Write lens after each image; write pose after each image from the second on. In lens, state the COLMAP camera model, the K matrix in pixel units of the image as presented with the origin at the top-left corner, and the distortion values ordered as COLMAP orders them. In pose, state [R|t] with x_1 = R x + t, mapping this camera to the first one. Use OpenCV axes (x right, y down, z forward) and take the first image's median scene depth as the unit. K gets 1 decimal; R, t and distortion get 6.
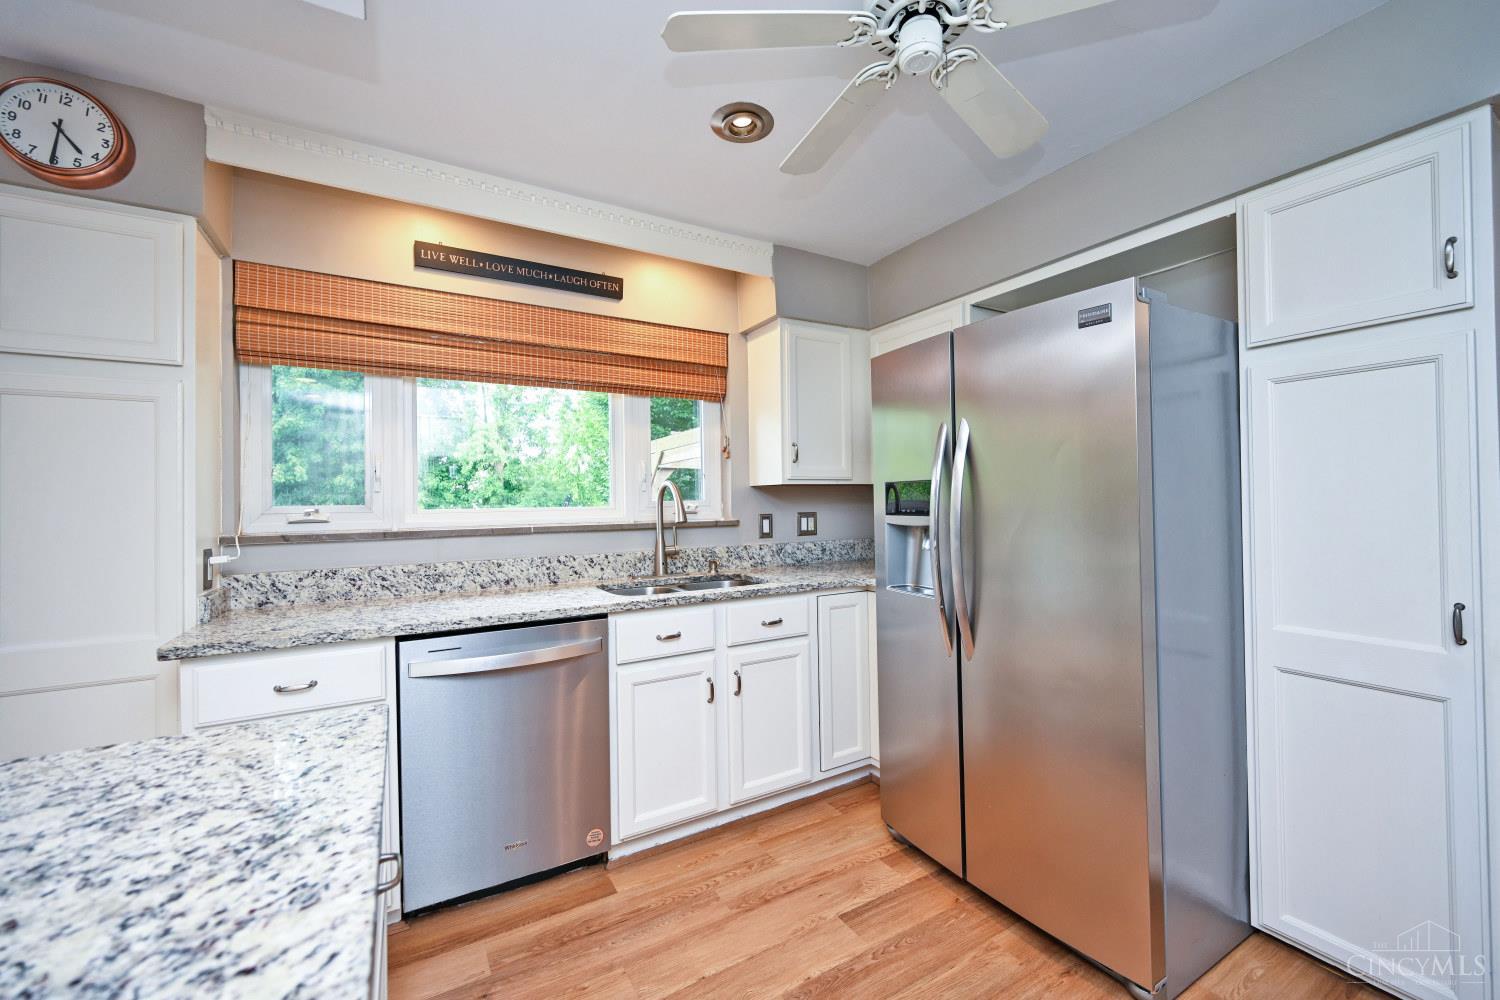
lens RADIAL K [[607.3, 0, 749.5], [0, 607.3, 498.0], [0, 0, 1]] dist [-0.002910, 0.000884]
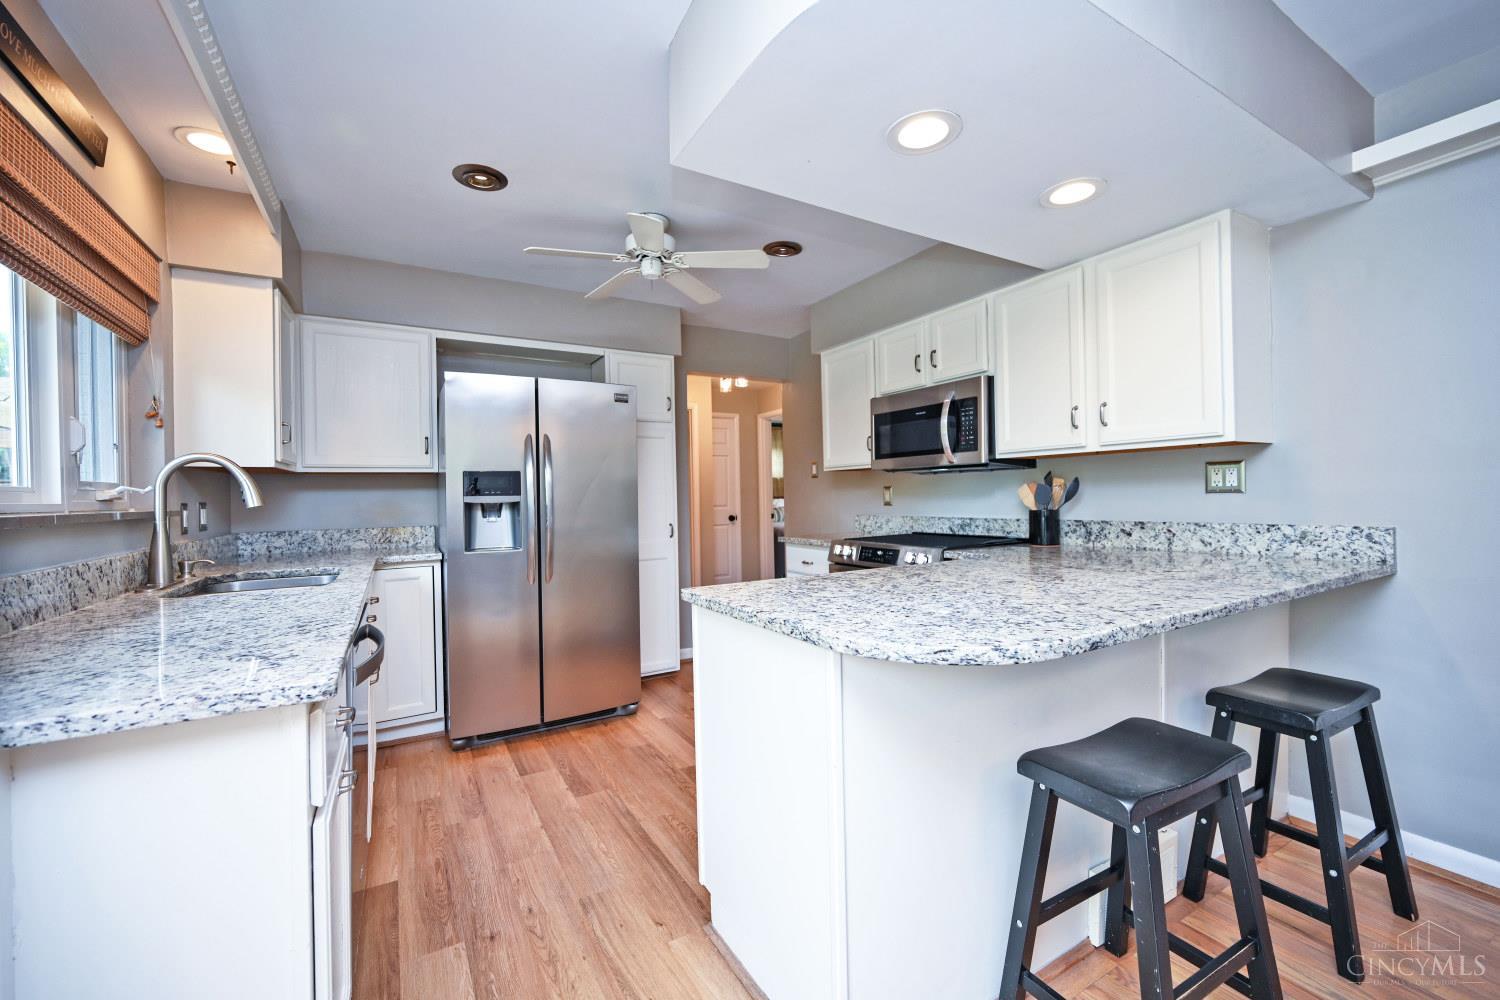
lens RADIAL K [[607.3, 0, 745.4], [0, 607.3, 497.5], [0, 0, 1]] dist [-0.002910, 0.000884]
pose [[0.005446, 0.010495, 0.999930, -1.202463], [0.012635, 0.999864, -0.010563, 0.058557], [-0.999905, 0.012692, 0.005313, 0.436965]]
